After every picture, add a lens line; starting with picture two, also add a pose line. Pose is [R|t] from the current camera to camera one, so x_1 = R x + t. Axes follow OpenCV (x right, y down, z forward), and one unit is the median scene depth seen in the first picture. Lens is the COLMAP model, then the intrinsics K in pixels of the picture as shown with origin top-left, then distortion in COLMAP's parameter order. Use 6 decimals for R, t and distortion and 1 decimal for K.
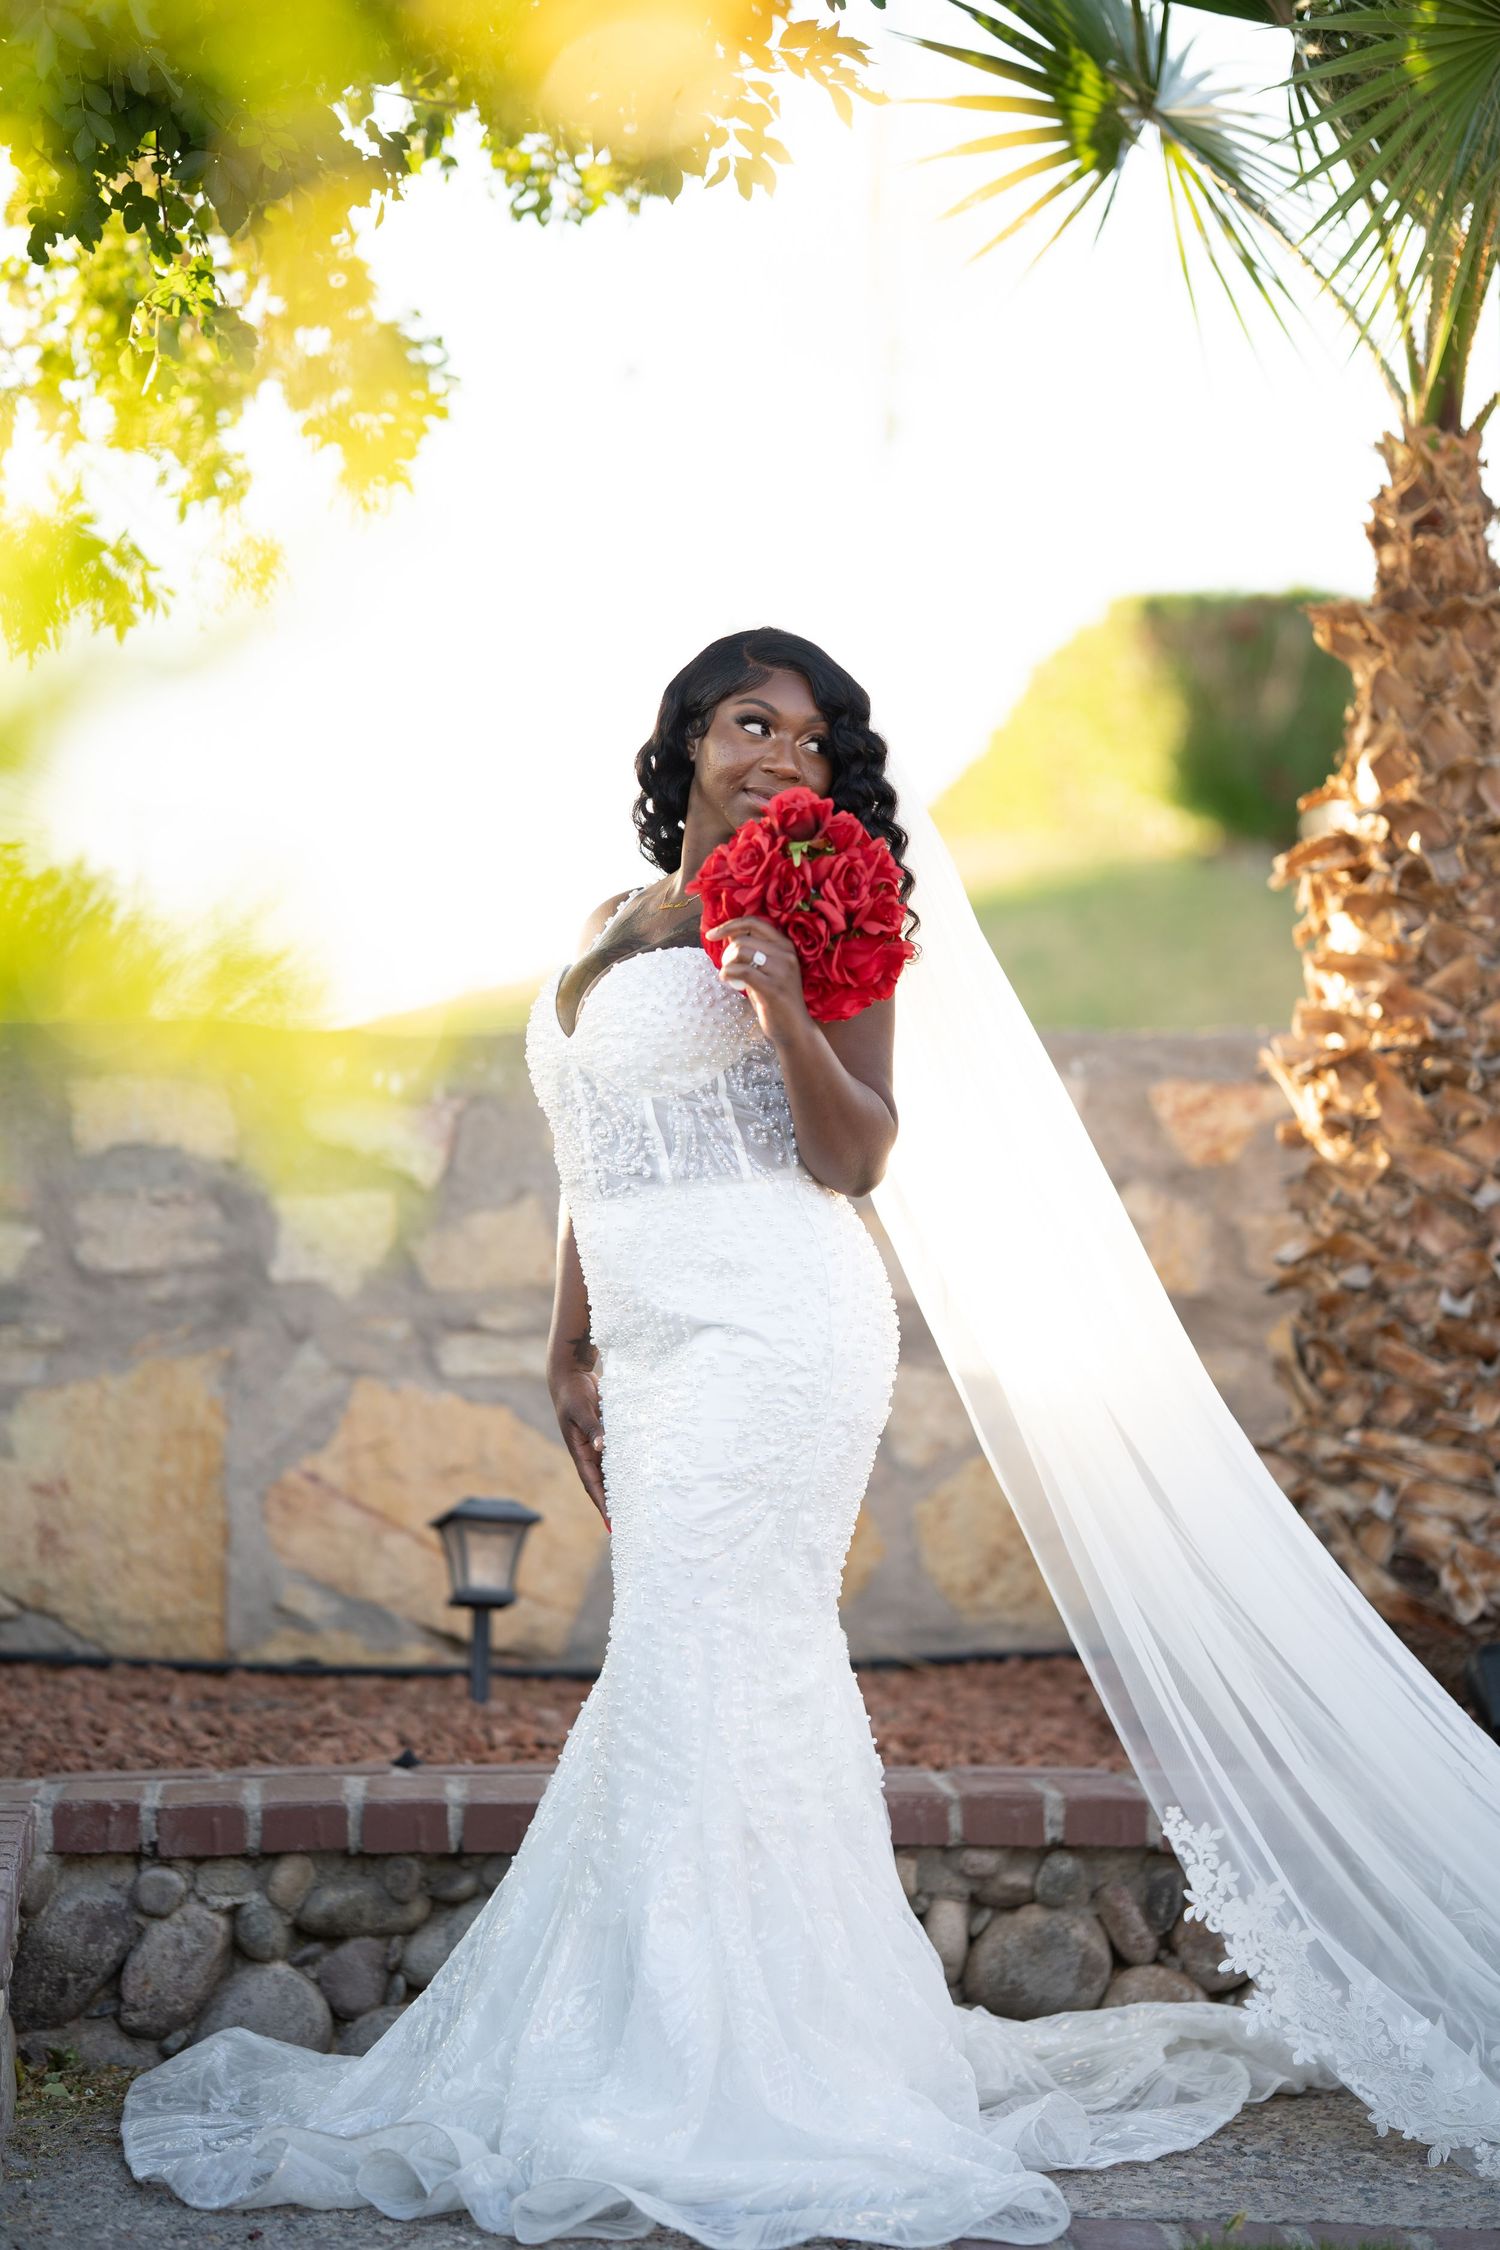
lens RADIAL K [[5375.4, 0, 718.3], [0, 5375.4, 1101.1], [0, 0, 1]] dist [0.812249, 0.000000]
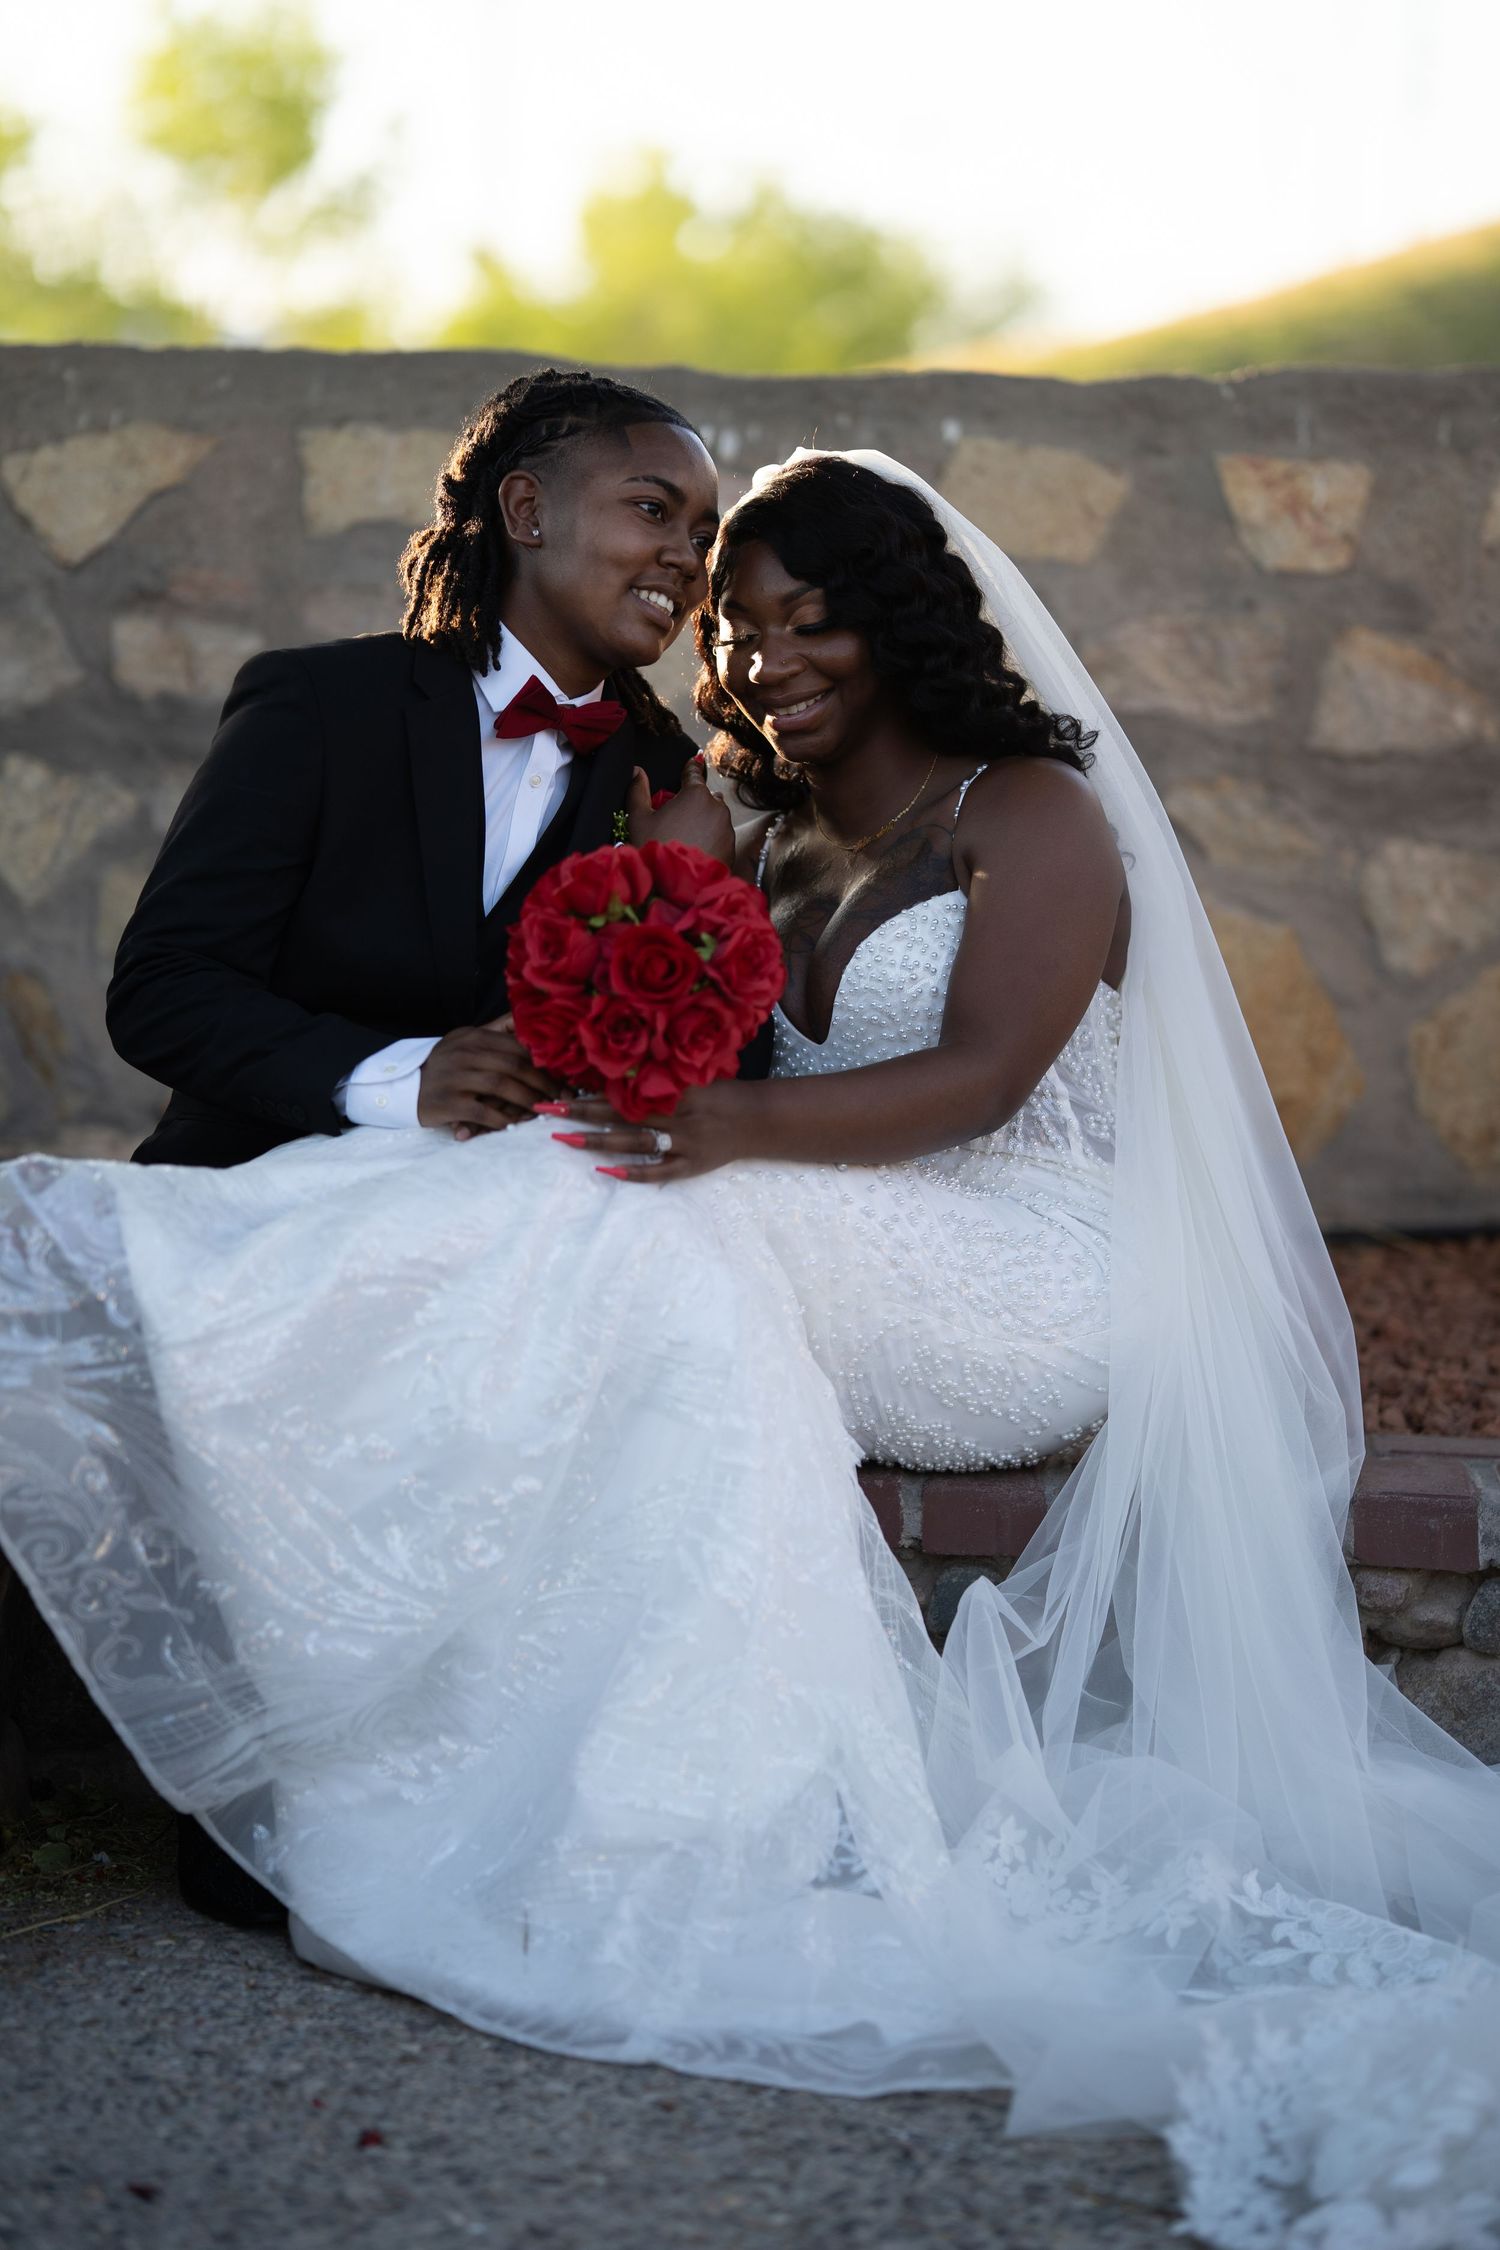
lens RADIAL K [[5375.4, 0, 748.2], [0, 5375.4, 1113.6], [0, 0, 1]] dist [0.812249, 0.000000]
pose [[0.989840, 0.029562, -0.139080, 0.056425], [-0.012318, 0.992299, 0.123250, -0.004992], [0.141653, -0.120284, 0.982581, 0.279672]]
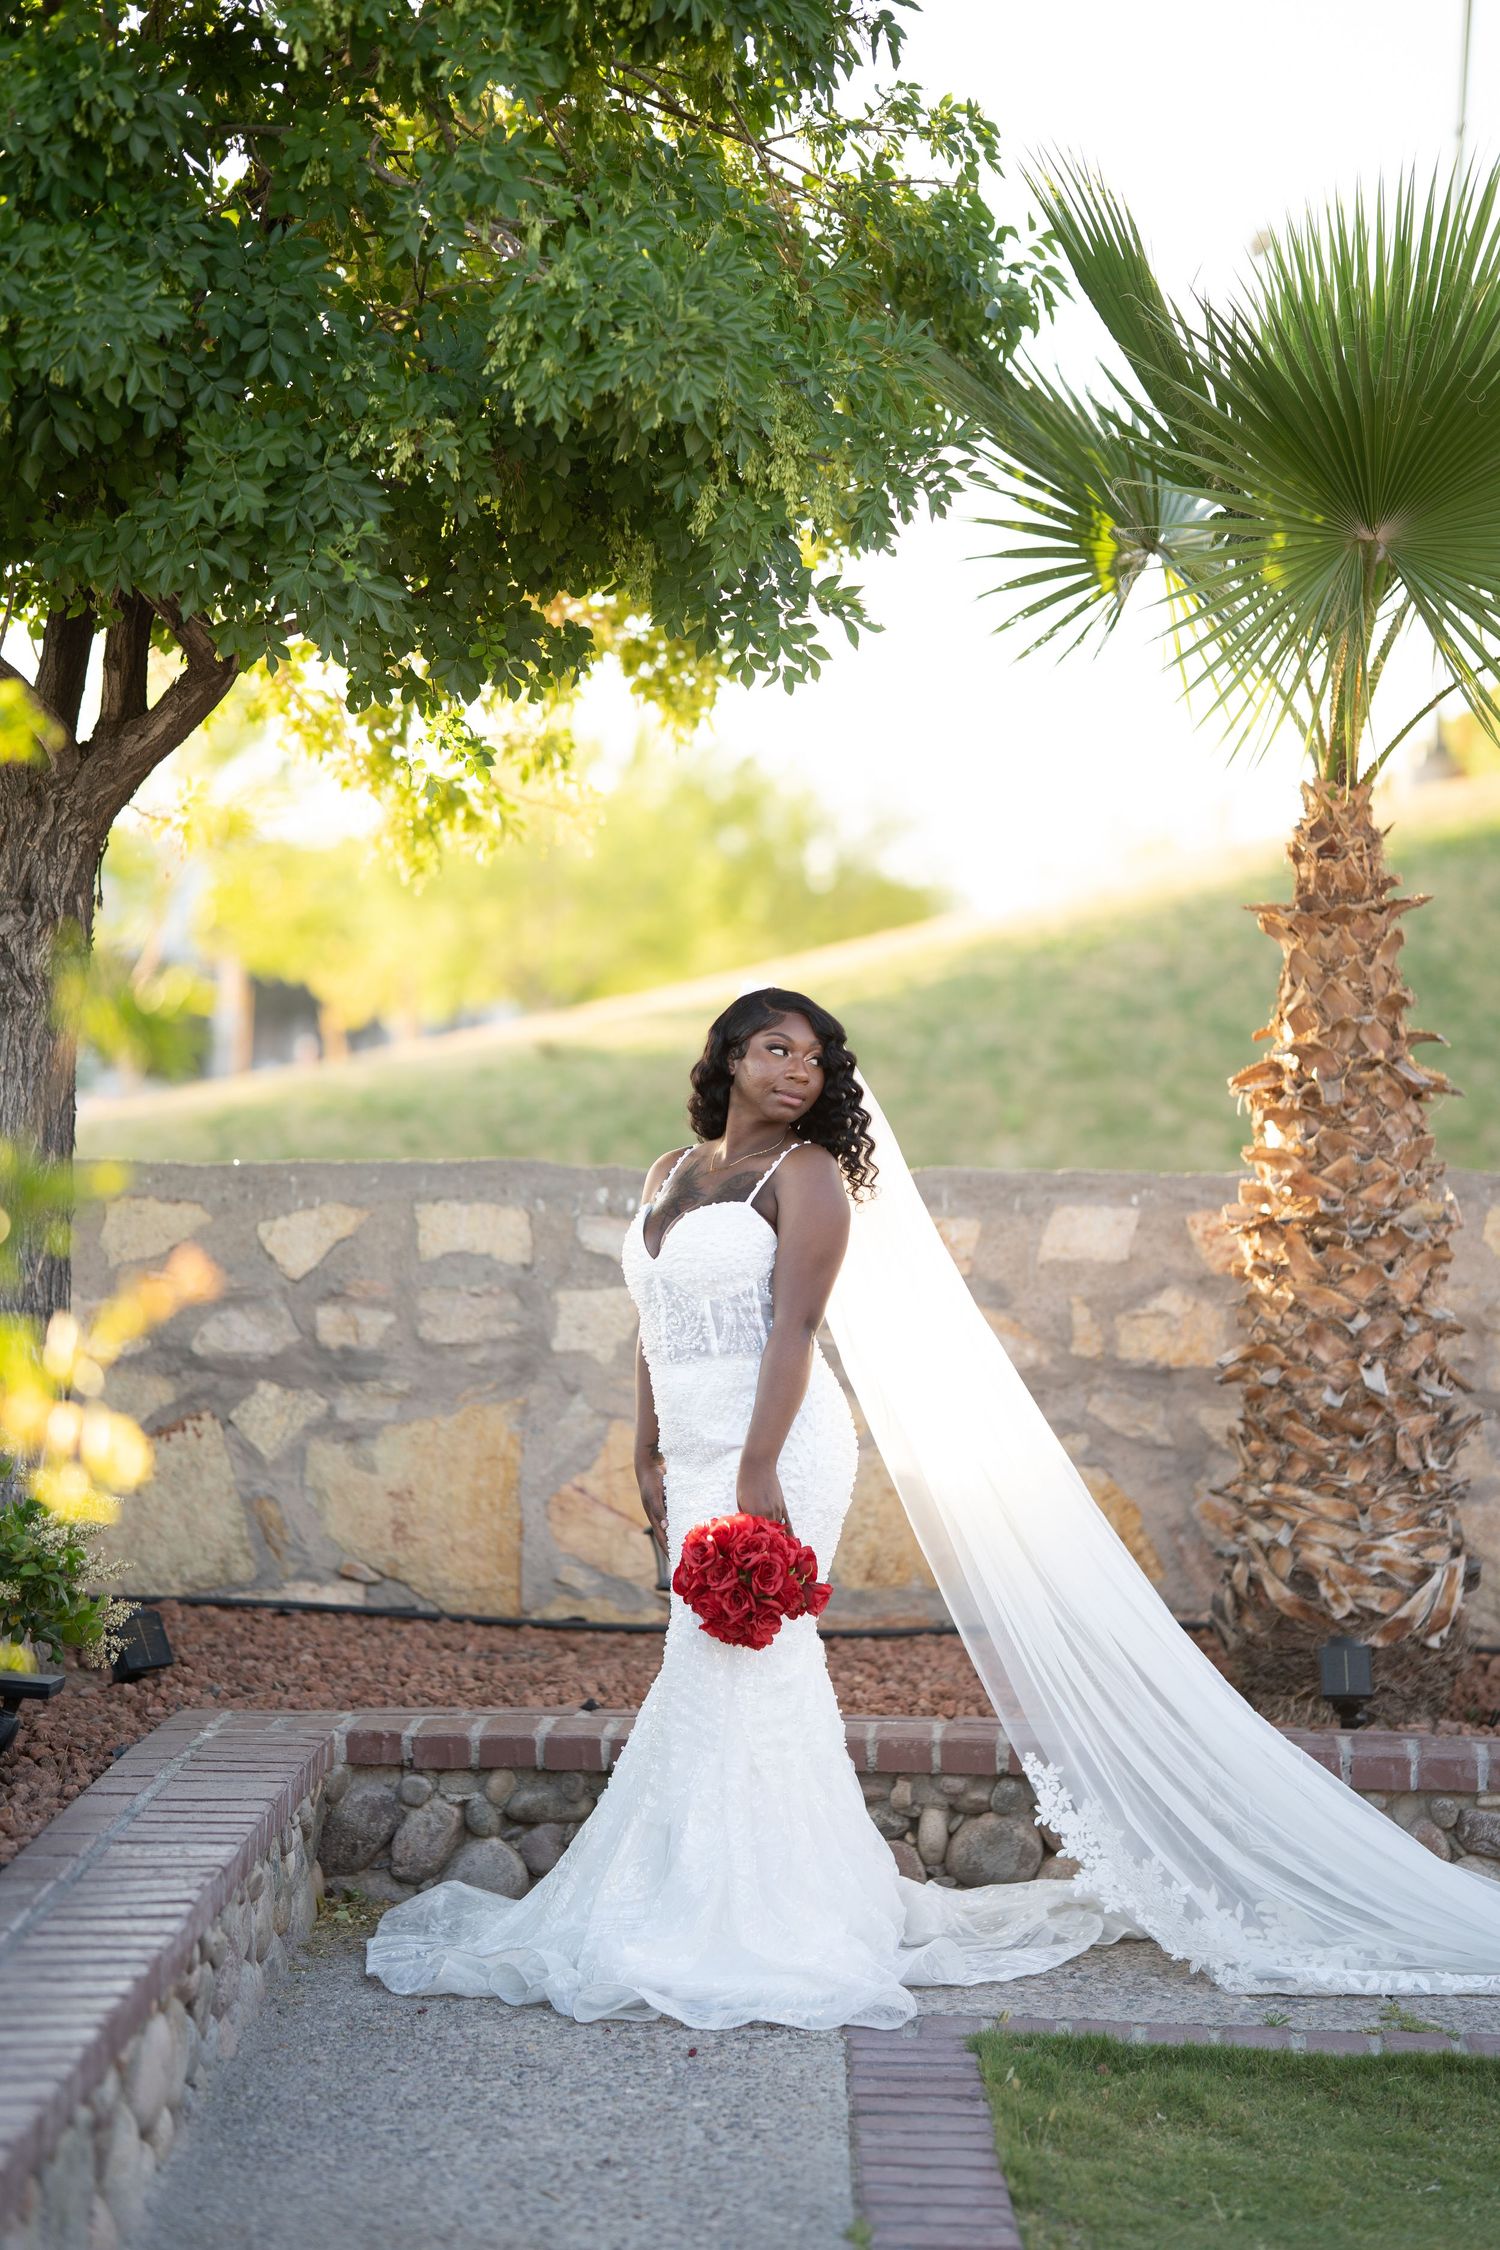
lens RADIAL K [[5375.4, 0, 753.0], [0, 5375.4, 1127.0], [0, 0, 1]] dist [0.812249, 0.000000]
pose [[0.992576, 0.006858, -0.121434, 0.155497], [-0.002119, 0.999233, 0.039113, -0.089379], [0.121609, -0.038565, 0.991829, -0.433526]]
